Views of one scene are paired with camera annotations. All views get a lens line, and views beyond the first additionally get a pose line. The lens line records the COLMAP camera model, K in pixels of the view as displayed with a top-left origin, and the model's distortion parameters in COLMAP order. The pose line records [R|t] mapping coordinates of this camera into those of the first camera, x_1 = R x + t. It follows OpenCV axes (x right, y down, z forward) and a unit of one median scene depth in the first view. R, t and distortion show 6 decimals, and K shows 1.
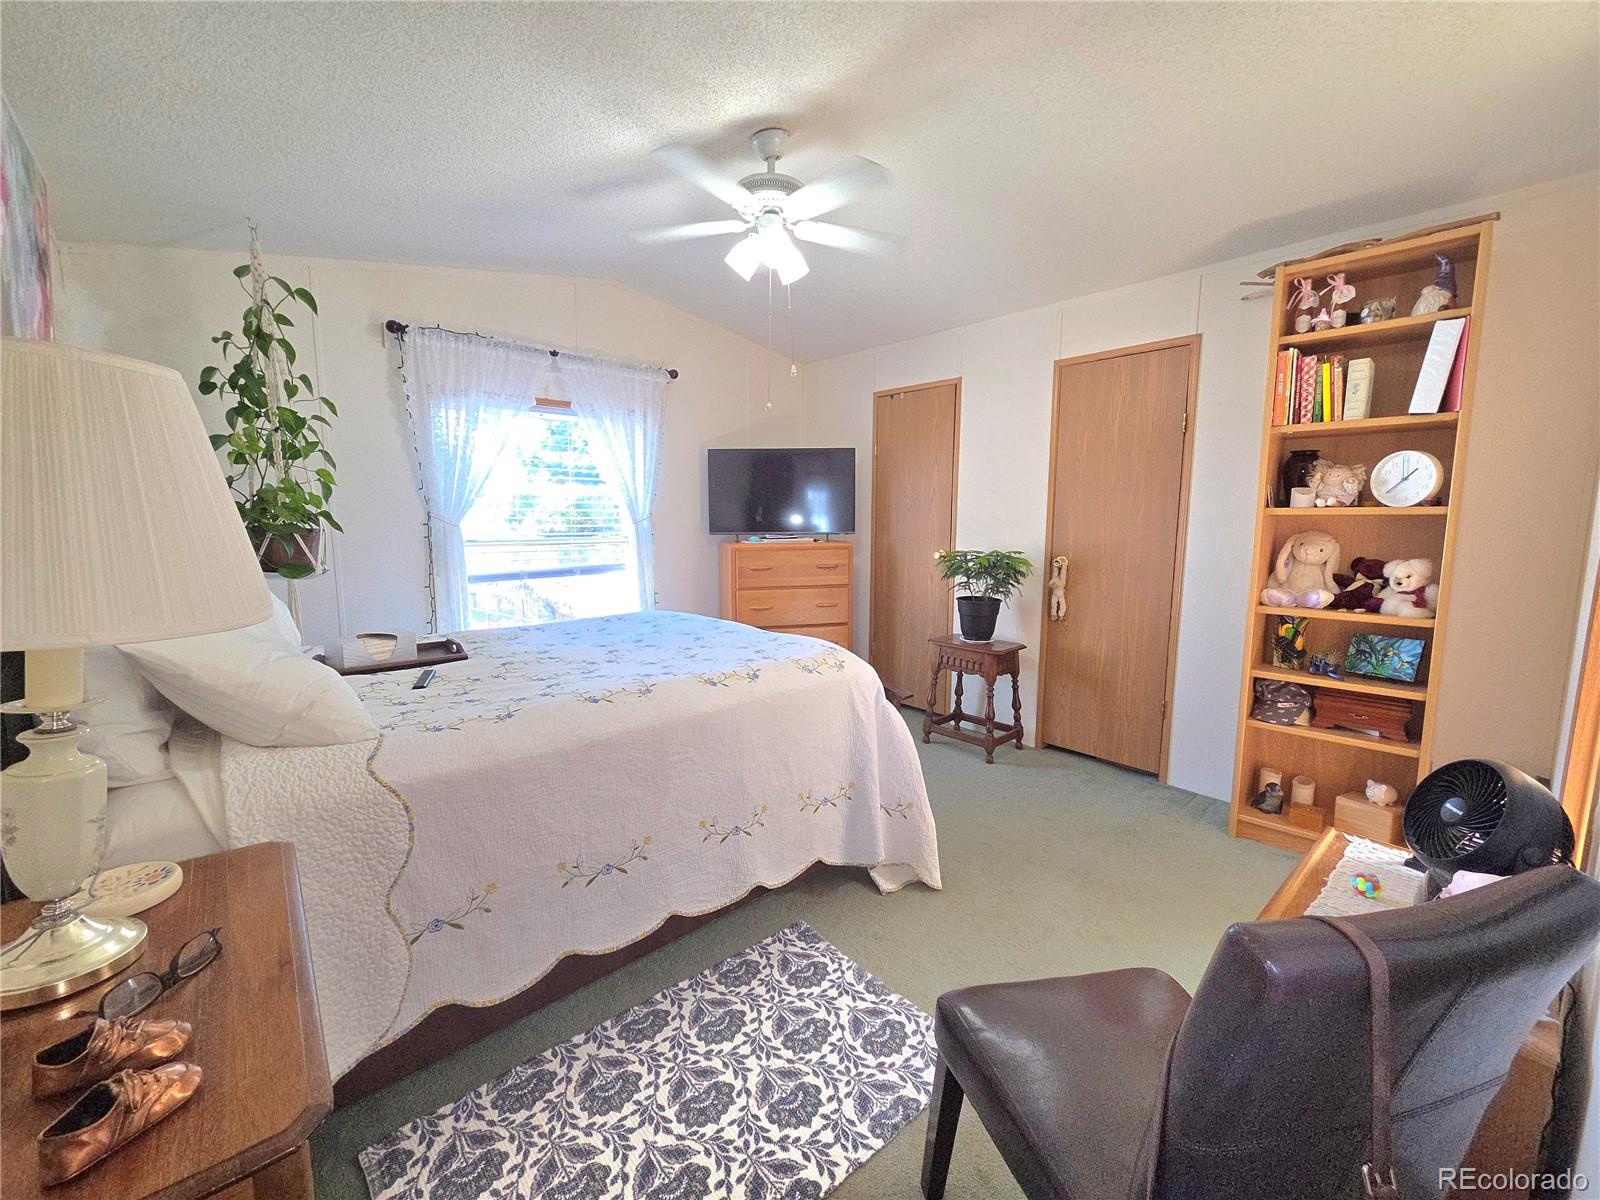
lens RADIAL K [[656.0, 0, 793.7], [0, 656.0, 600.0], [0, 0, 1]] dist [0.002674, -0.000734]
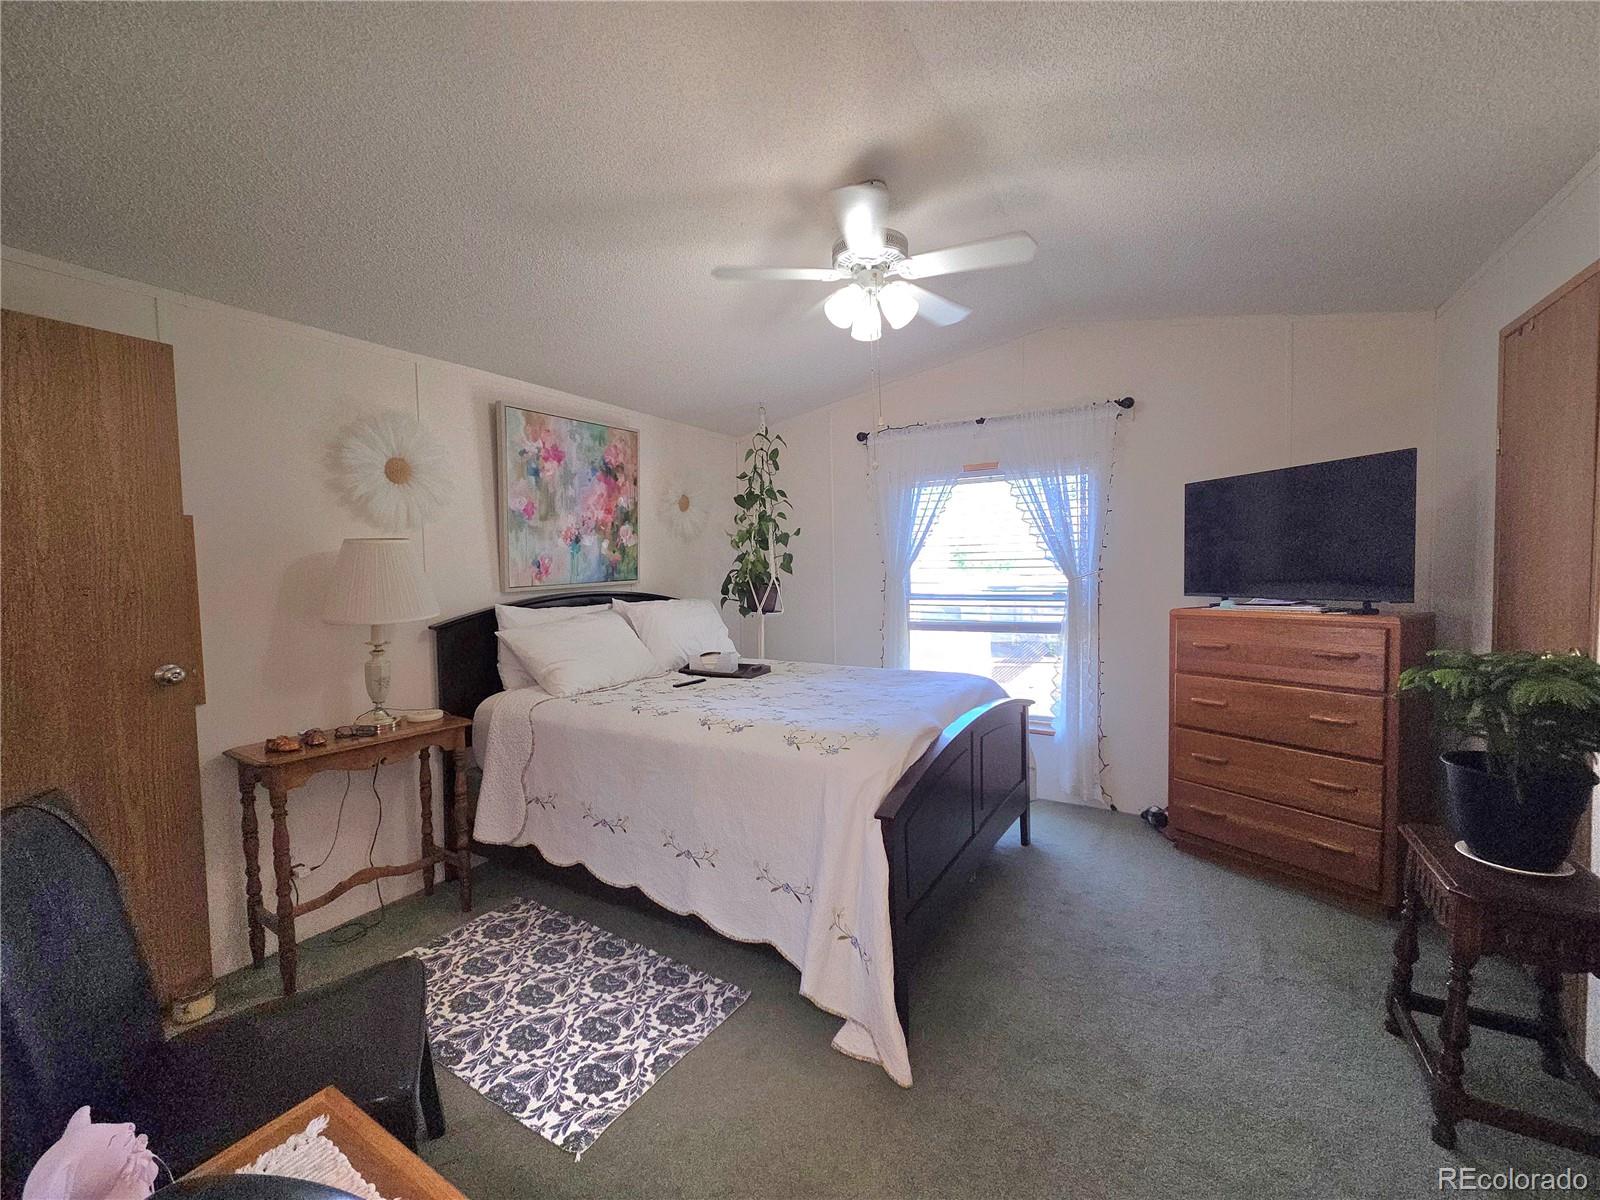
lens RADIAL K [[656.0, 0, 797.3], [0, 656.0, 597.5], [0, 0, 1]] dist [0.002674, -0.000734]
pose [[0.296497, 0.037493, -0.954298, 1.045562], [-0.103768, 0.994578, 0.006835, -0.125527], [0.949380, 0.096999, 0.298780, 0.786449]]
